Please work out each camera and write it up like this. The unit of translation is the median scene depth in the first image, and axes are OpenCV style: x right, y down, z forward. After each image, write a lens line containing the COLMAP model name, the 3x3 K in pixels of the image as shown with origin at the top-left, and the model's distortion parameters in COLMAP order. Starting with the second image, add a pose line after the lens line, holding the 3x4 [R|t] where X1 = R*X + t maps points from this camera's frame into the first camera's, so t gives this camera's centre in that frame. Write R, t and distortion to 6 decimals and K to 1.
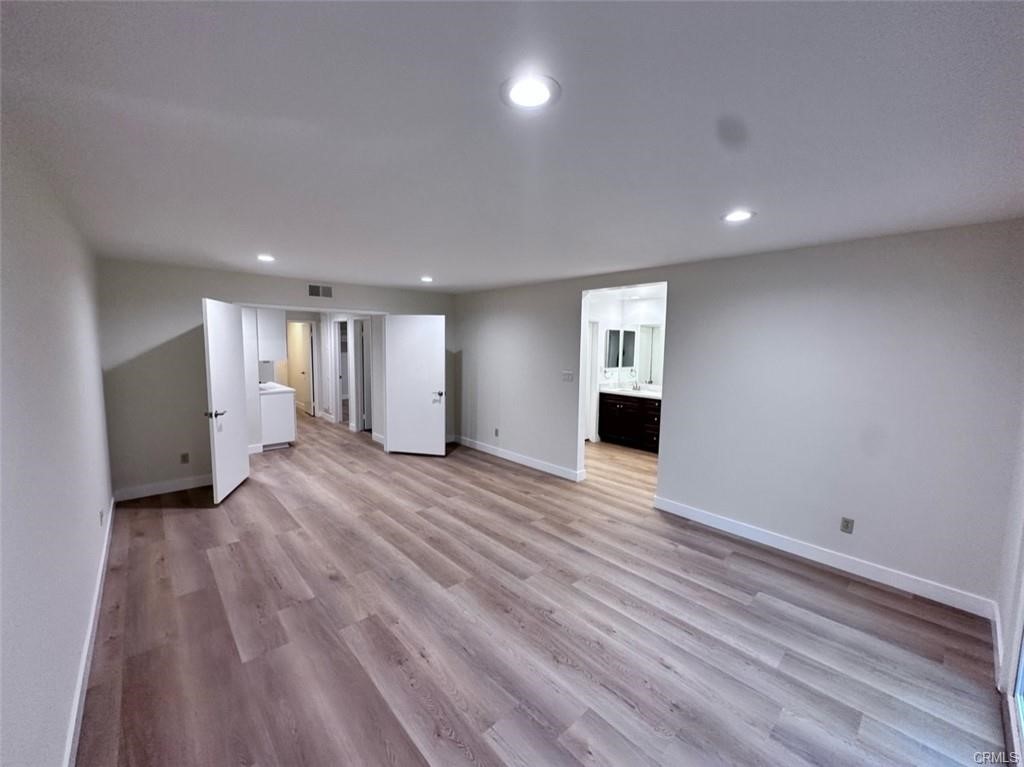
lens RADIAL K [[408.5, 0, 512.0], [0, 408.5, 383.5], [0, 0, 1]] dist [-0.002339, 0.000469]
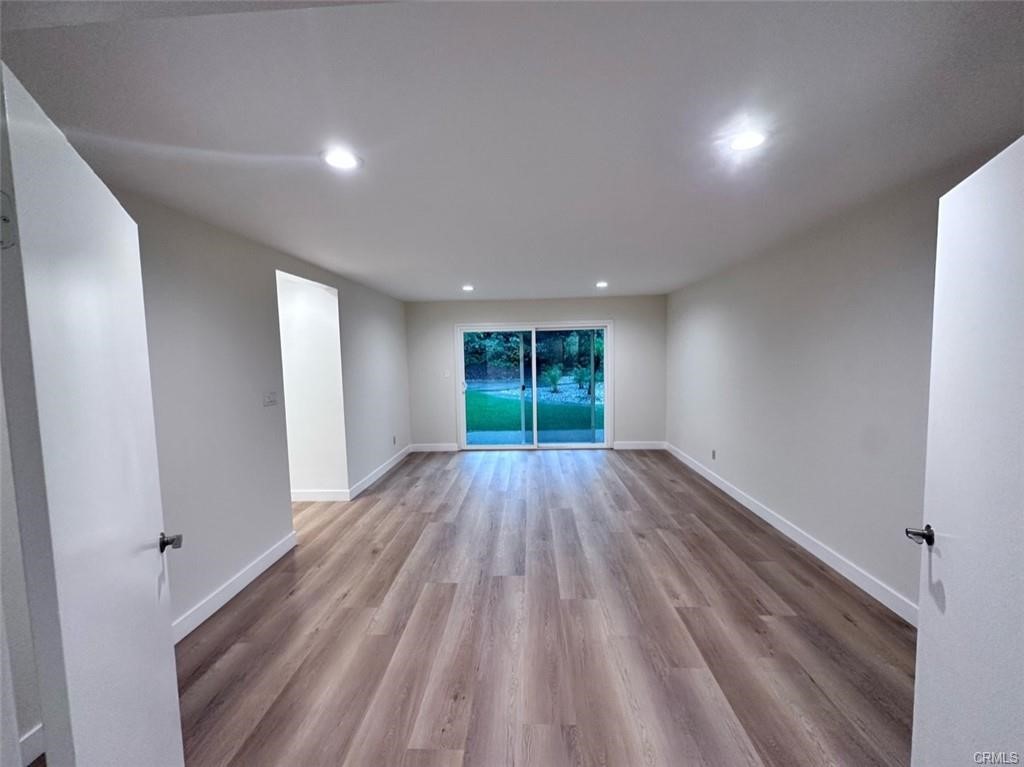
lens RADIAL K [[408.5, 0, 512.0], [0, 408.5, 383.5], [0, 0, 1]] dist [-0.002339, 0.000469]
pose [[-0.709396, -0.047967, 0.703176, -0.696712], [0.082737, 0.985116, 0.150669, -0.124737], [-0.699937, 0.165063, -0.694869, 1.425860]]
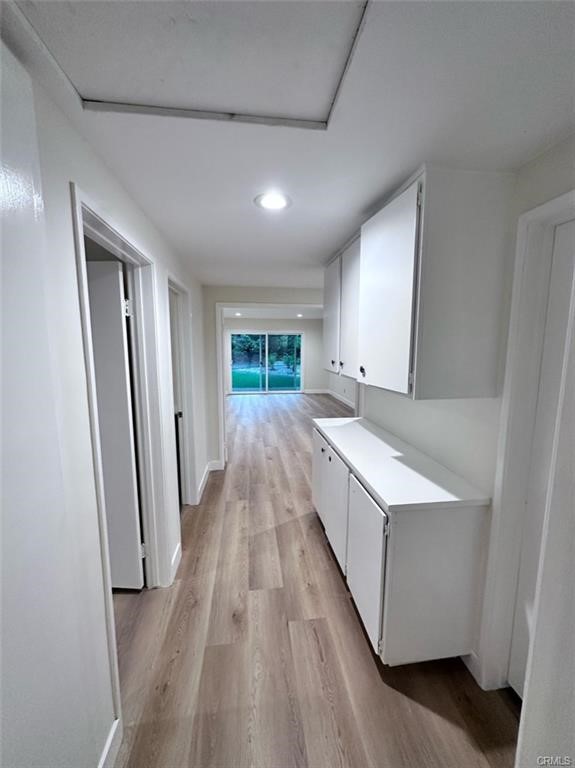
lens RADIAL K [[306.4, 0, 287.5], [0, 306.4, 384.0], [0, 0, 1]] dist [-0.002339, 0.000469]
pose [[-0.816490, -0.086179, 0.570892, -1.161063], [0.044173, 0.976575, 0.210594, -0.200293], [-0.575667, 0.197165, -0.793557, 2.109979]]
